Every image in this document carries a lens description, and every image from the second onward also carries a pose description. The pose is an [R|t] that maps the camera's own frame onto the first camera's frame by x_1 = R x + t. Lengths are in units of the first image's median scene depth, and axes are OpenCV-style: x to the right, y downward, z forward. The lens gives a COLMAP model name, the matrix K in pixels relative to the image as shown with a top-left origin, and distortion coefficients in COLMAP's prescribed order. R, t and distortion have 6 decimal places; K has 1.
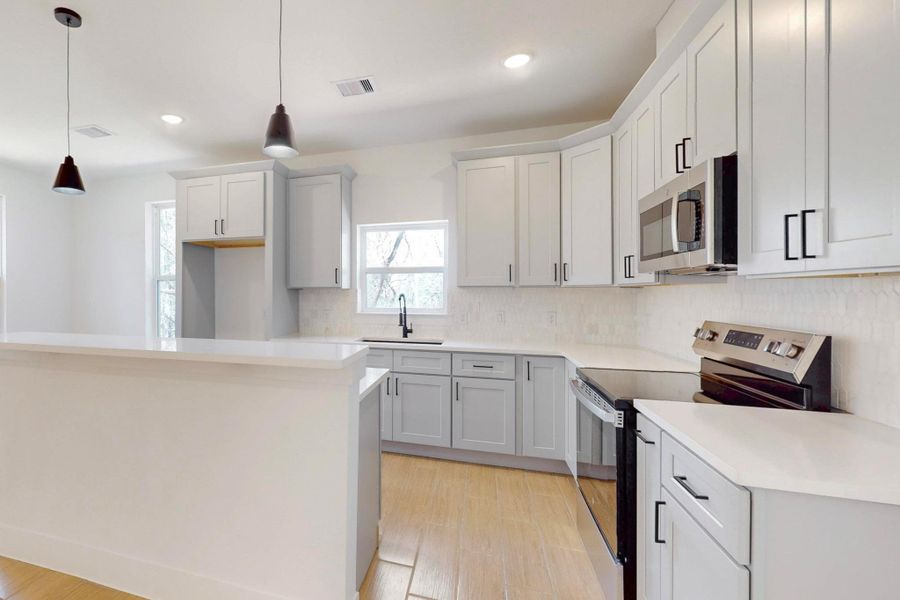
lens RADIAL K [[420.3, 0, 456.3], [0, 420.3, 293.6], [0, 0, 1]] dist [0.004494, 0.000159]
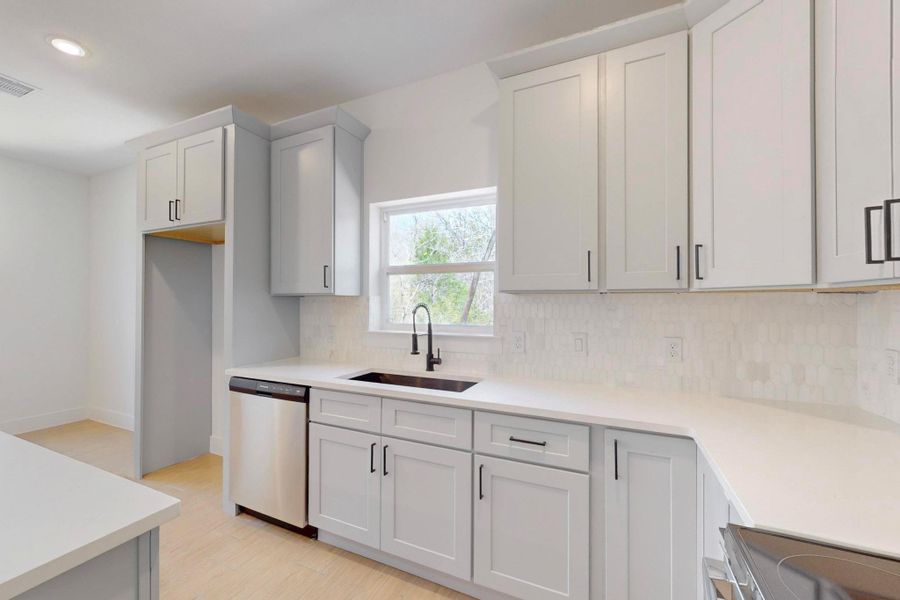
lens RADIAL K [[485.5, 0, 441.1], [0, 485.5, 301.4], [0, 0, 1]] dist [0.001002, 0.001690]
pose [[0.971270, 0.002262, -0.237969, 0.080949], [-0.003301, 0.999987, -0.003969, 0.000125], [0.237957, 0.004641, 0.971265, 0.298475]]
